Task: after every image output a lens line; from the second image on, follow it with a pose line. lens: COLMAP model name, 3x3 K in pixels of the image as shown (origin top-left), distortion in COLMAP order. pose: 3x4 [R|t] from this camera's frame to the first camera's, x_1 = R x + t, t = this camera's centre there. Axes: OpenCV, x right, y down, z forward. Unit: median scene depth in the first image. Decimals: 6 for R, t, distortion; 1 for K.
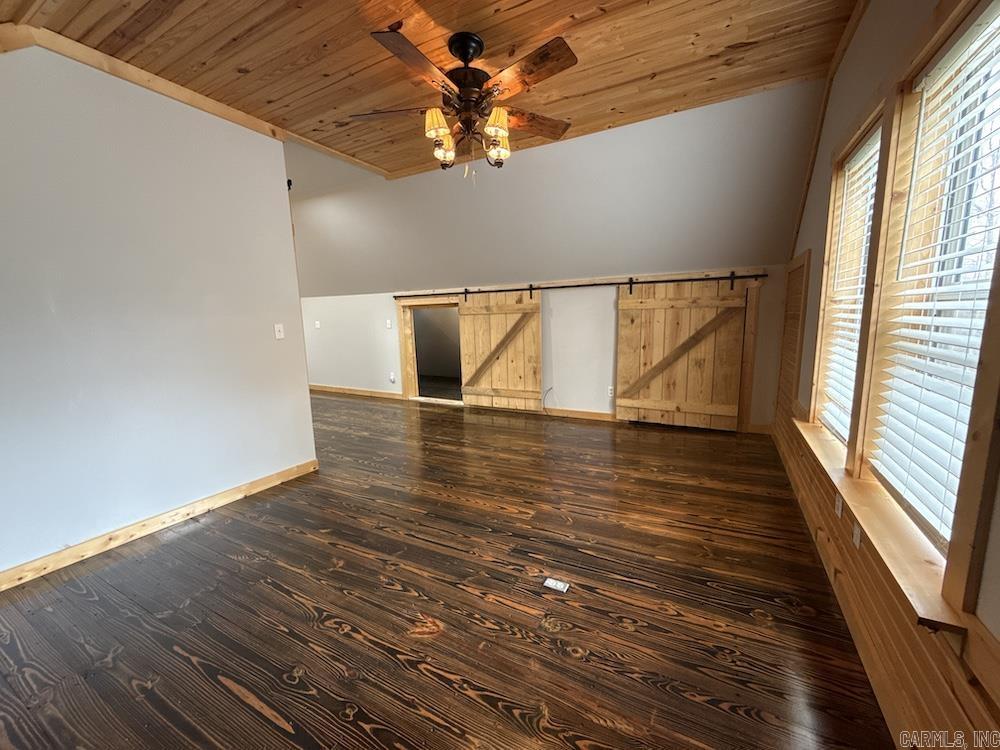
lens RADIAL K [[396.6, 0, 499.1], [0, 396.6, 376.0], [0, 0, 1]] dist [-0.001129, -0.000089]
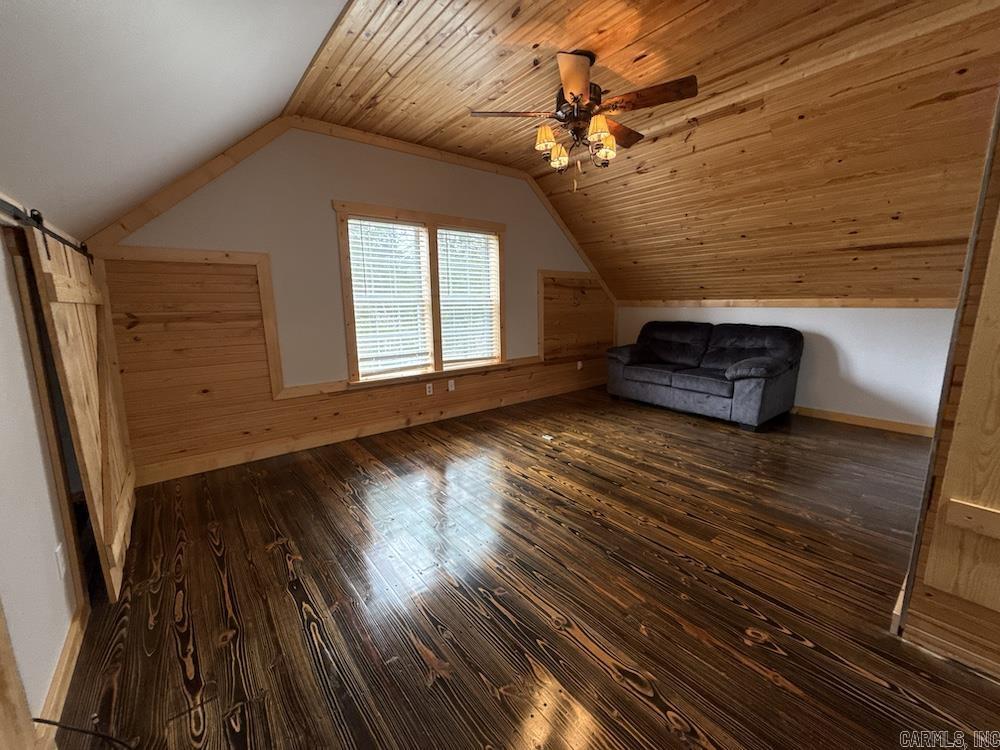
lens RADIAL K [[396.6, 0, 499.1], [0, 396.6, 376.0], [0, 0, 1]] dist [-0.001129, -0.000089]
pose [[-0.920819, -0.035457, 0.388376, -0.294516], [0.094088, 0.946244, 0.309465, -0.306290], [-0.378471, 0.321503, -0.867984, 2.032367]]
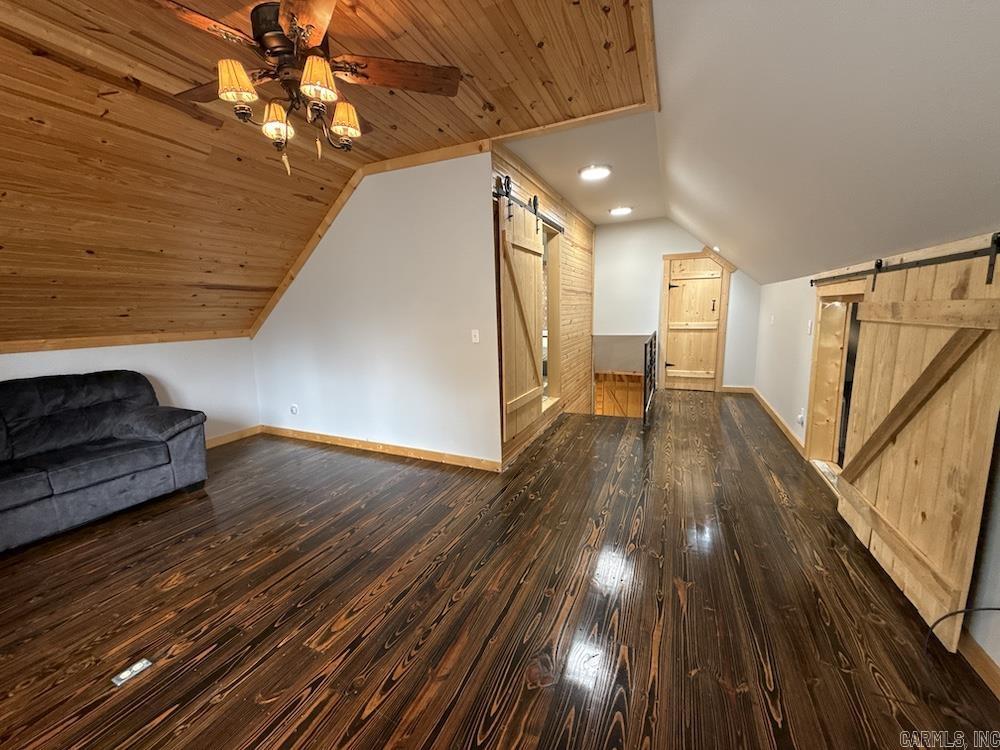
lens RADIAL K [[396.6, 0, 499.1], [0, 396.6, 376.0], [0, 0, 1]] dist [-0.001129, -0.000089]
pose [[0.075250, 0.185912, -0.979681, 0.682906], [-0.128245, 0.976112, 0.175384, -0.256022], [0.988884, 0.112441, 0.097294, 1.207131]]
